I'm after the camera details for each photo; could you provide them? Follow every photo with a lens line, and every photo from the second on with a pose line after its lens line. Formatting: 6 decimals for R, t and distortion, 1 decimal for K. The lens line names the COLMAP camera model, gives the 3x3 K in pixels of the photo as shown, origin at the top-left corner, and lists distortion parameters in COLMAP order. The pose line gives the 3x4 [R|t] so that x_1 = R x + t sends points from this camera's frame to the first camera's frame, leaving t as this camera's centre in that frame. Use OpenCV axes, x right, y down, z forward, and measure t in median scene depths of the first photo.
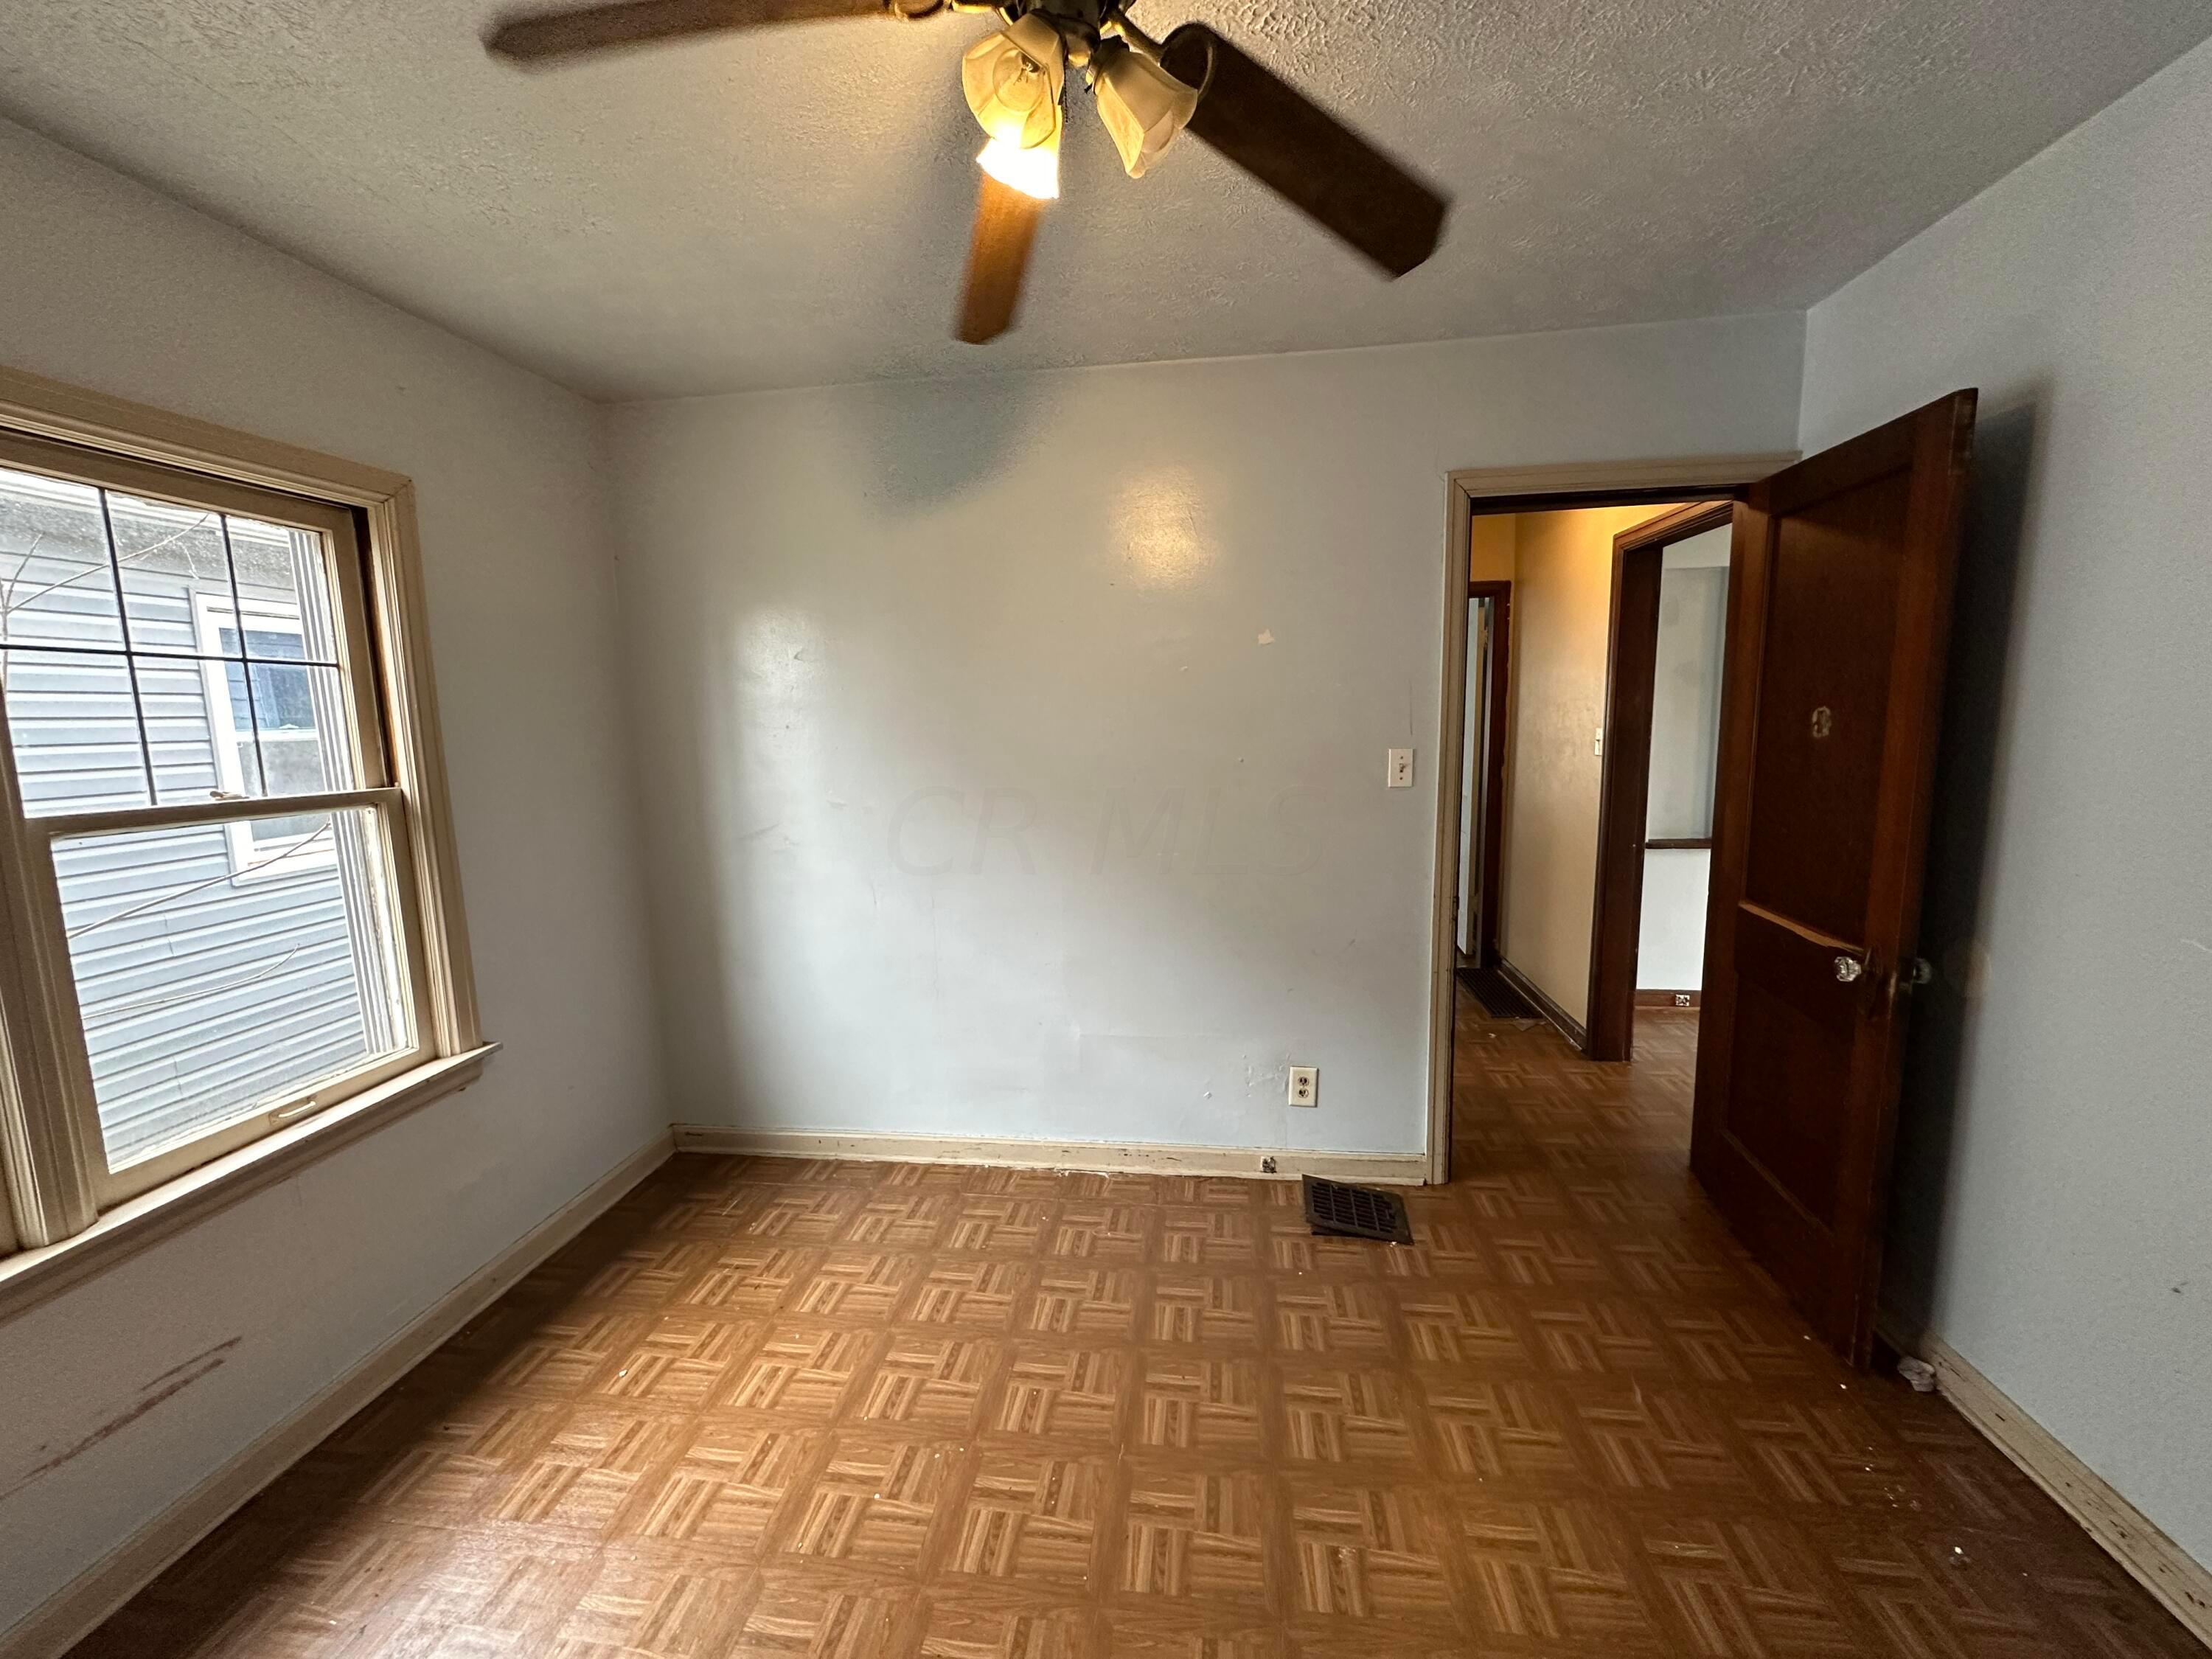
lens RADIAL K [[880.2, 0, 1105.8], [0, 880.2, 827.4], [0, 0, 1]] dist [-0.002736, 0.000494]
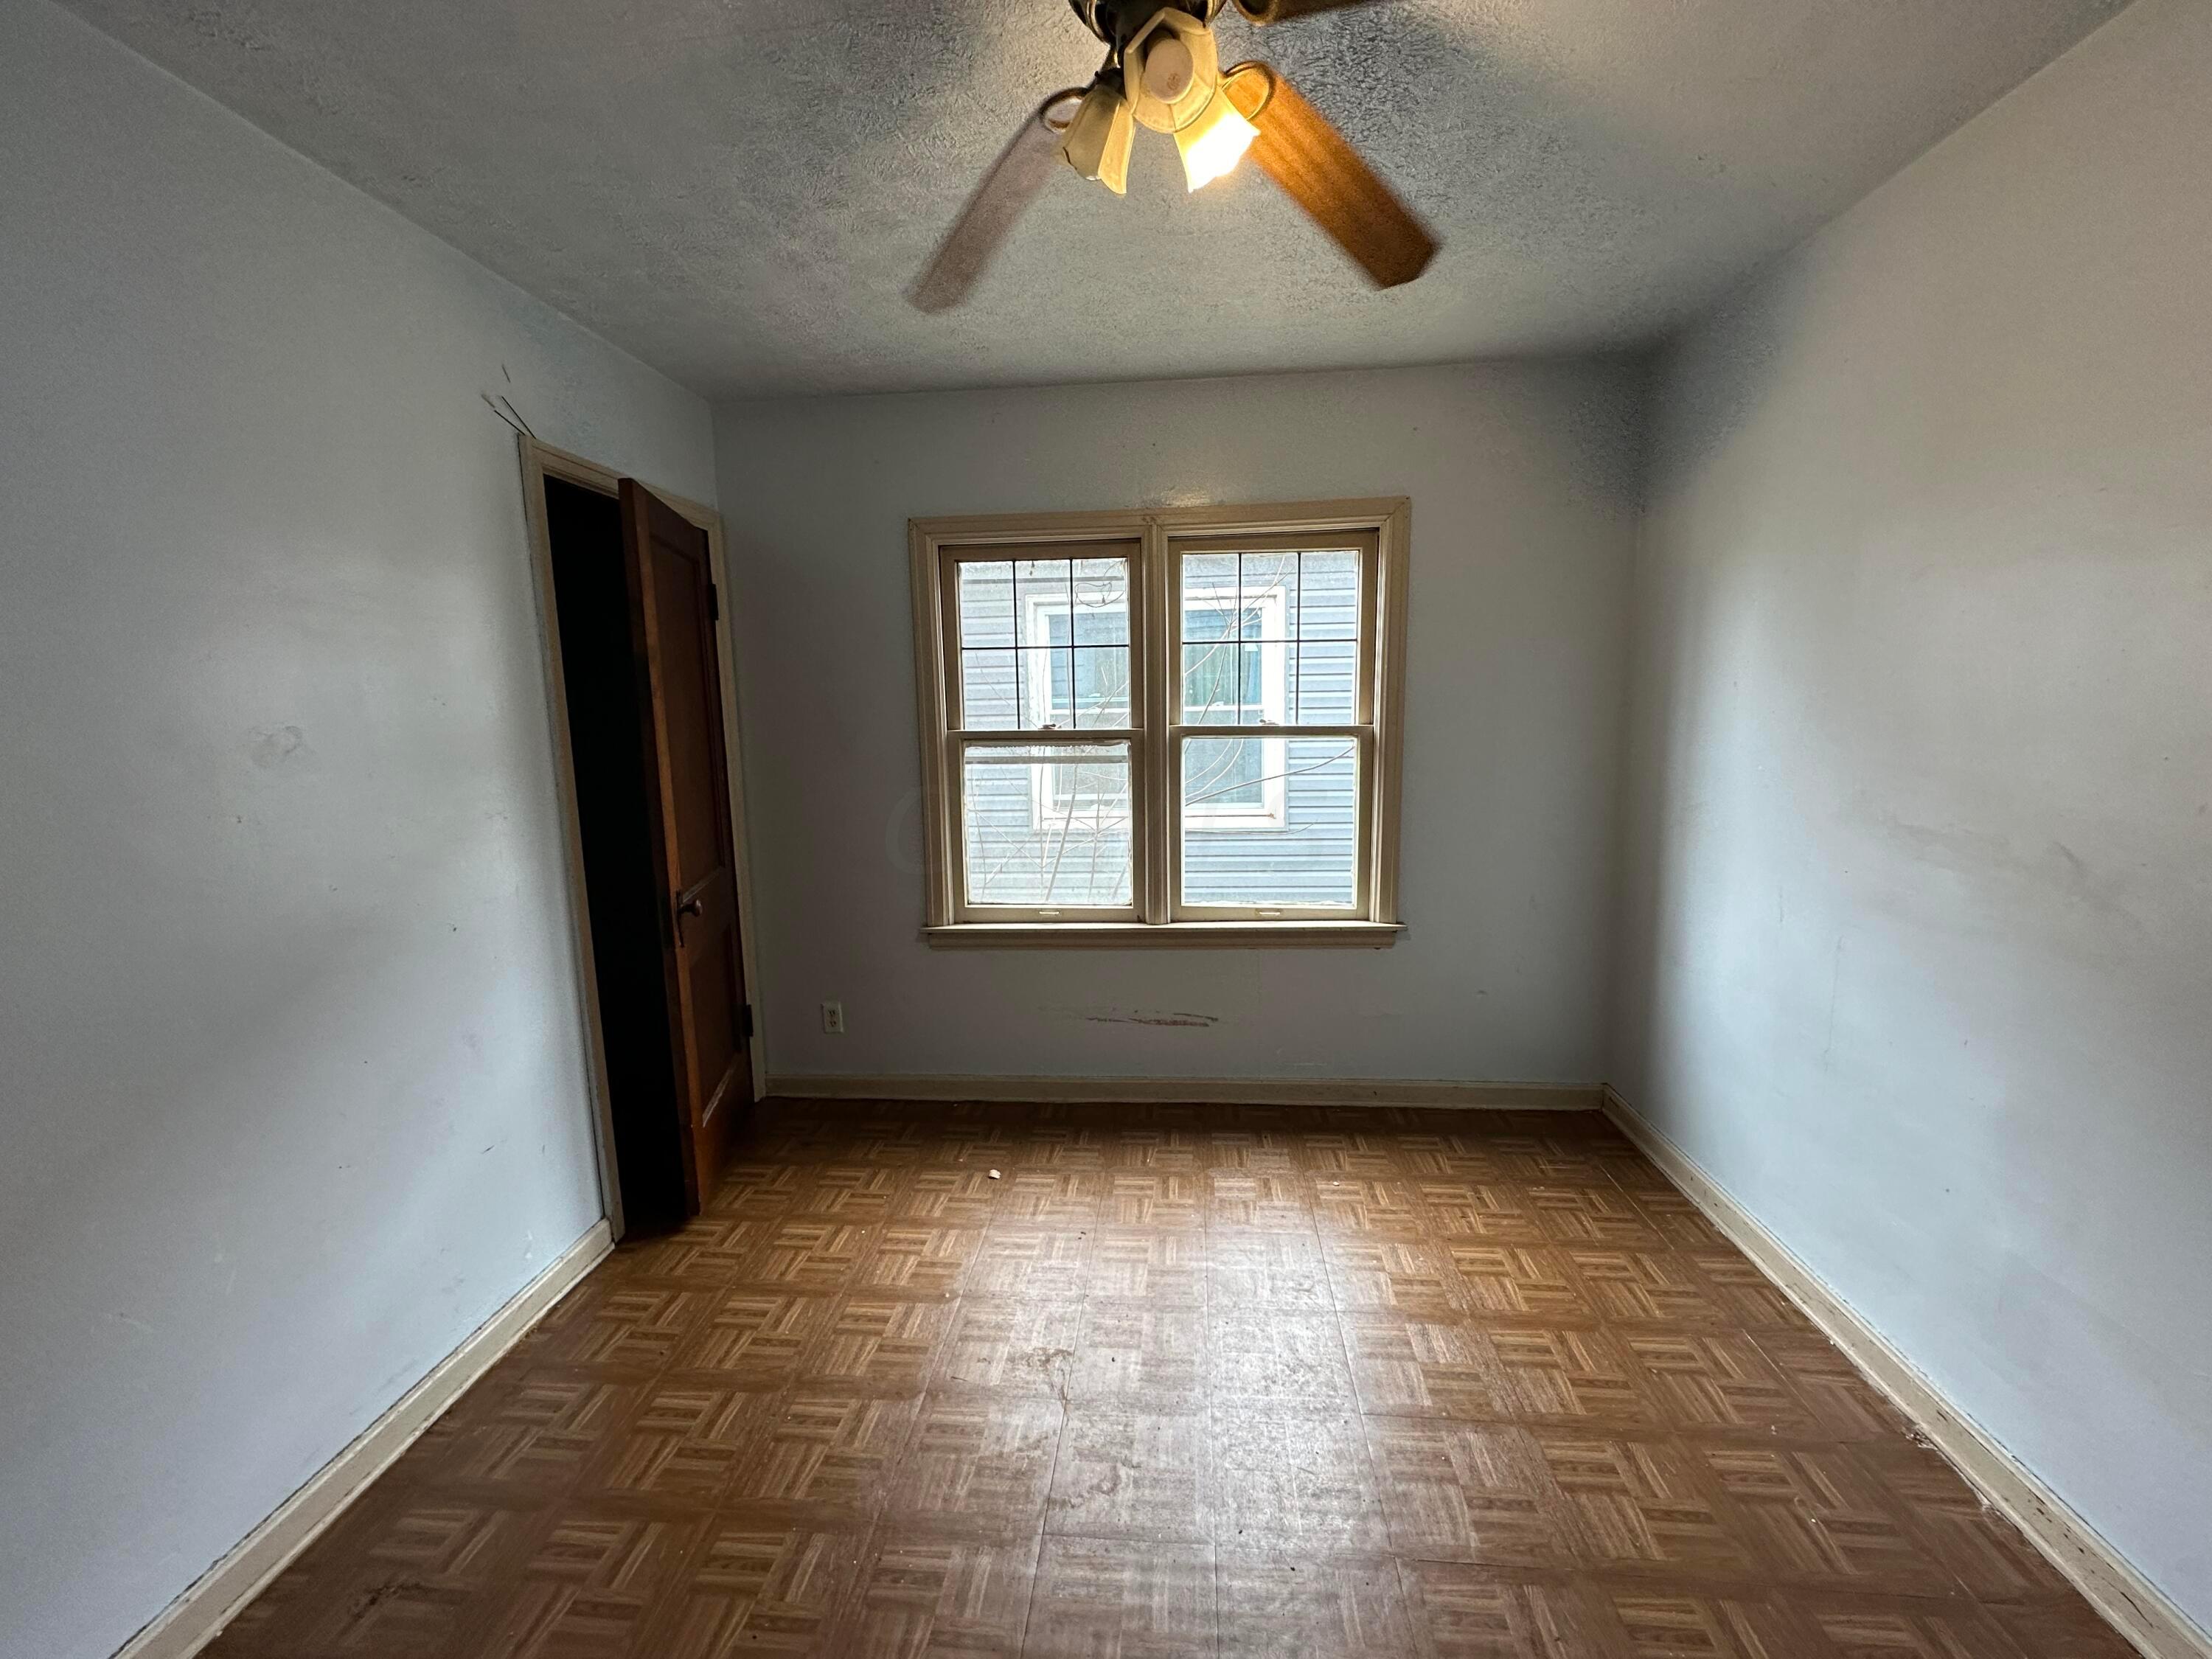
lens RADIAL K [[880.2, 0, 1105.8], [0, 880.2, 827.4], [0, 0, 1]] dist [-0.002736, 0.000494]
pose [[0.045088, 0.174815, -0.983568, 0.505349], [-0.111308, 0.979318, 0.168958, -0.064183], [0.992763, 0.101861, 0.063614, 0.419986]]
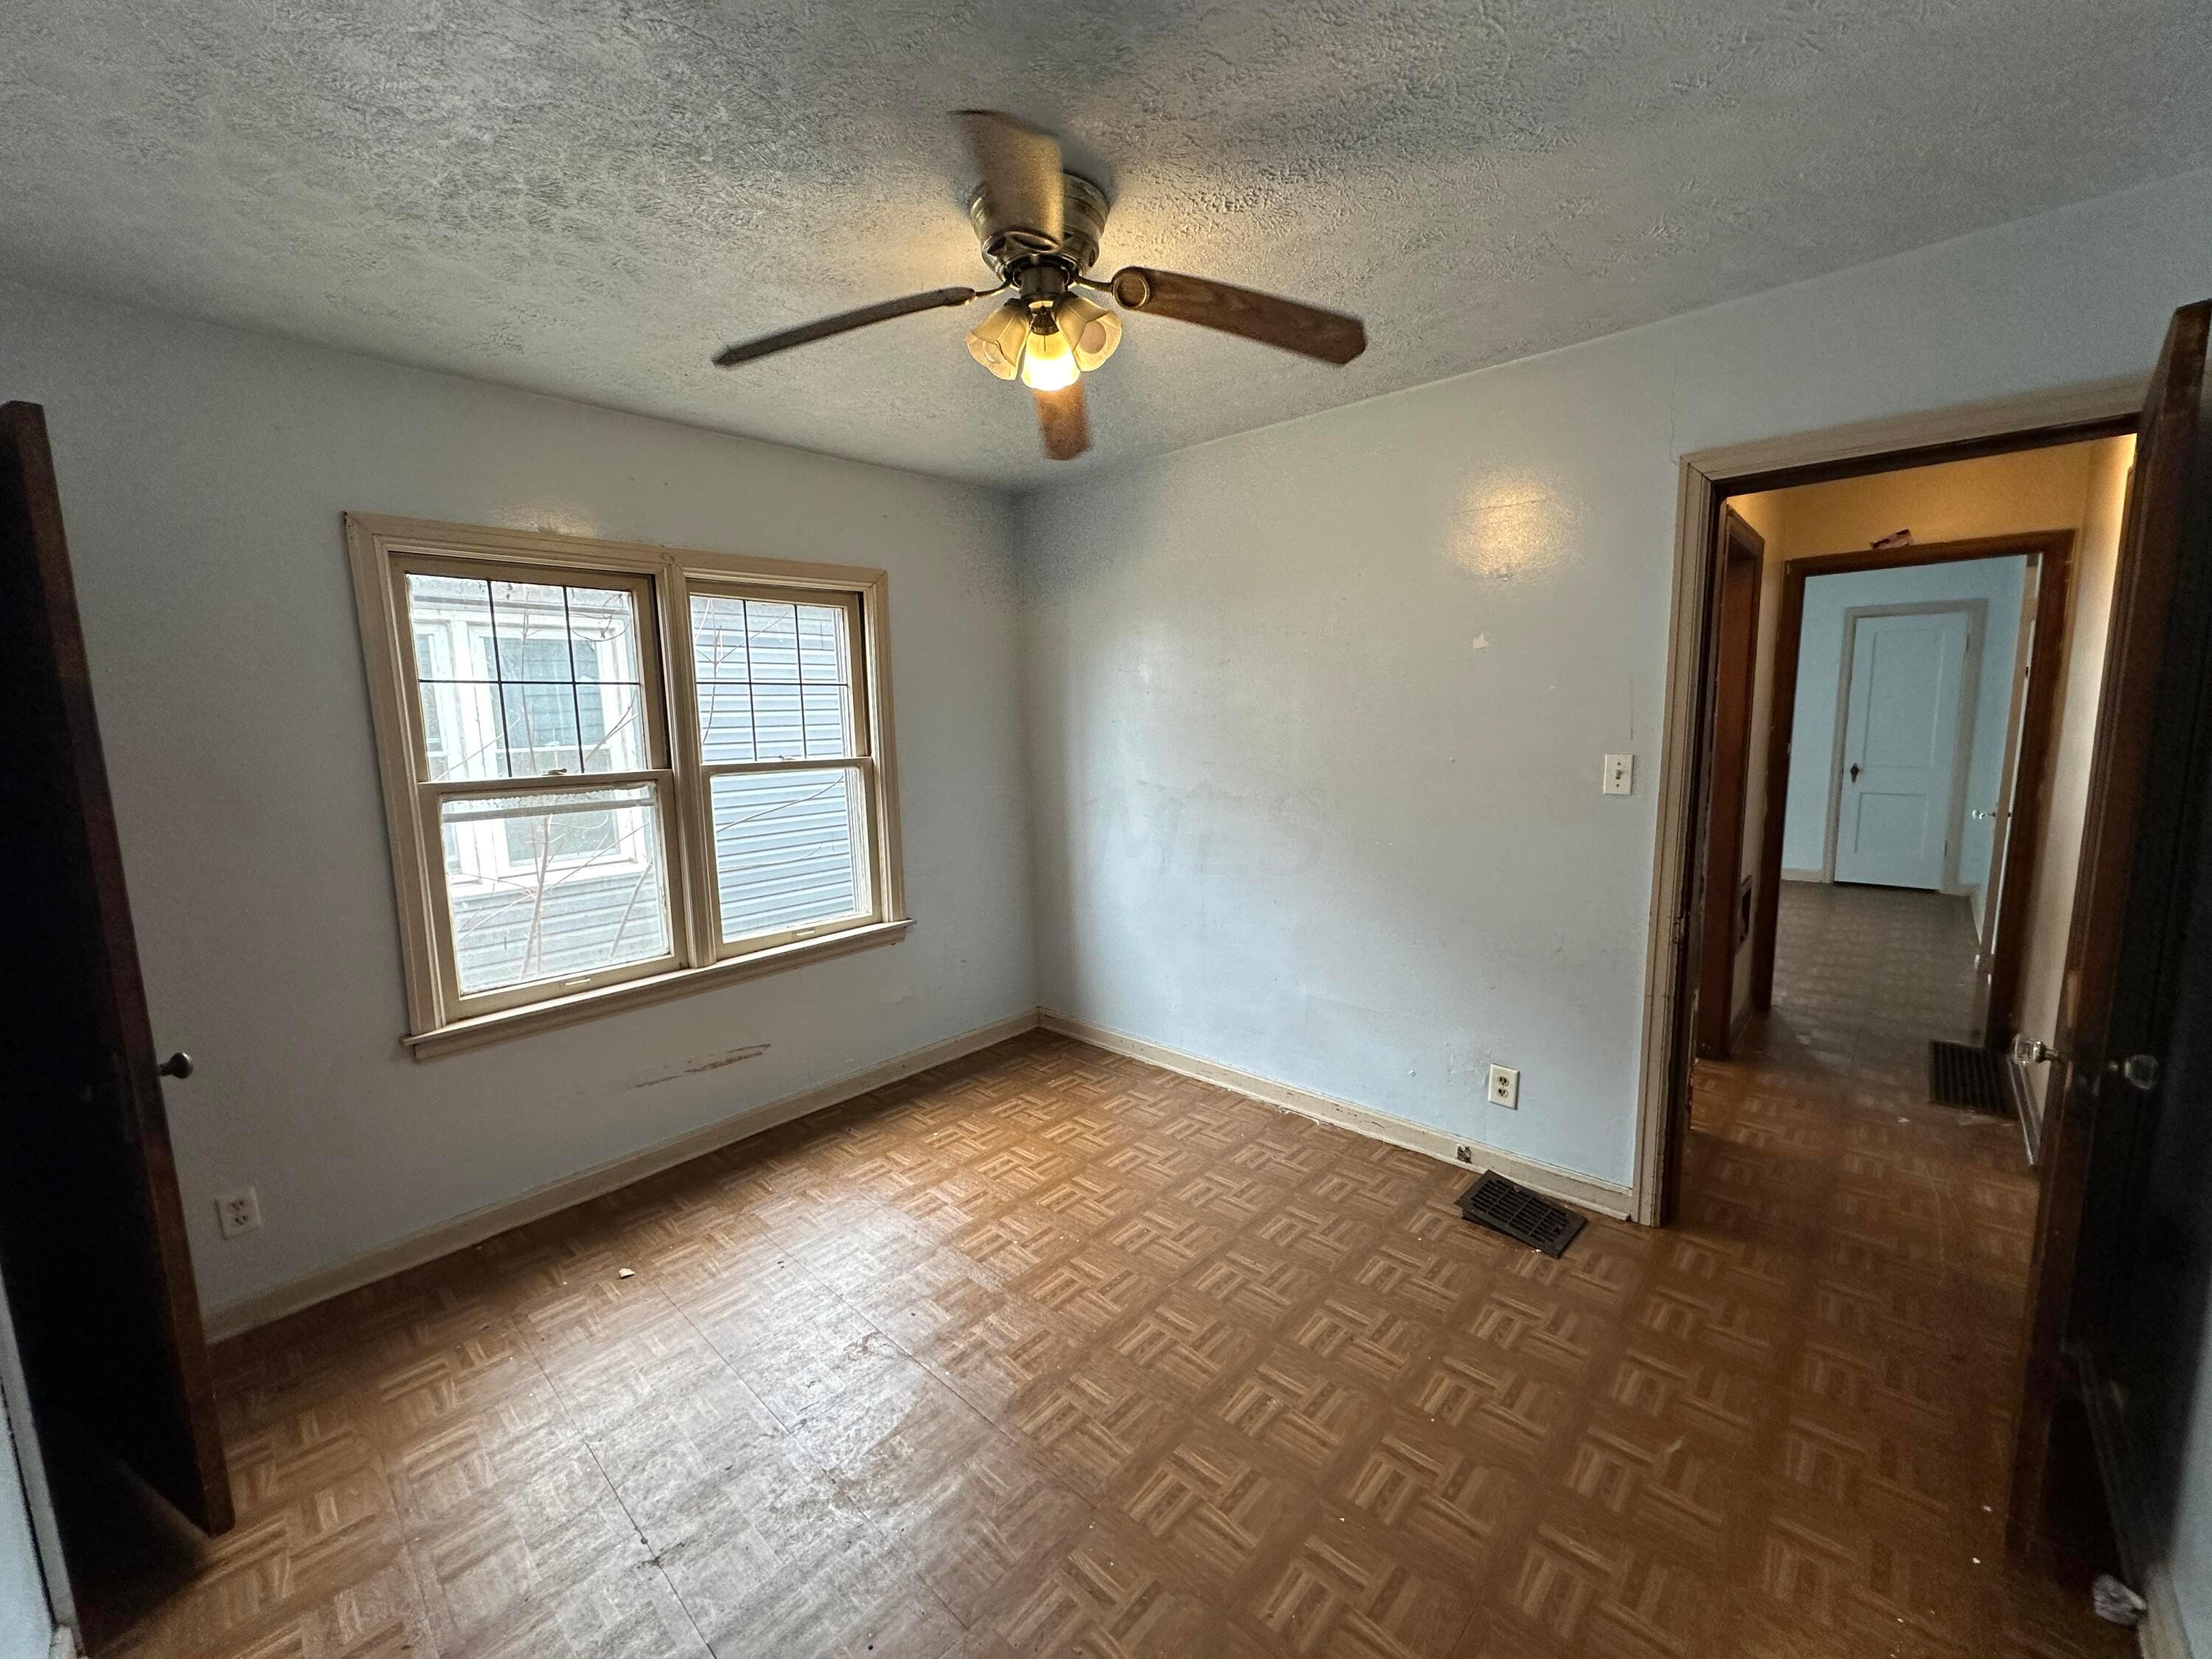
lens RADIAL K [[880.2, 0, 1105.8], [0, 880.2, 827.4], [0, 0, 1]] dist [-0.002736, 0.000494]
pose [[0.816249, 0.081819, -0.571877, 0.446437], [-0.071968, 0.996610, 0.039865, -0.009045], [0.573200, 0.008617, 0.819370, -0.097730]]
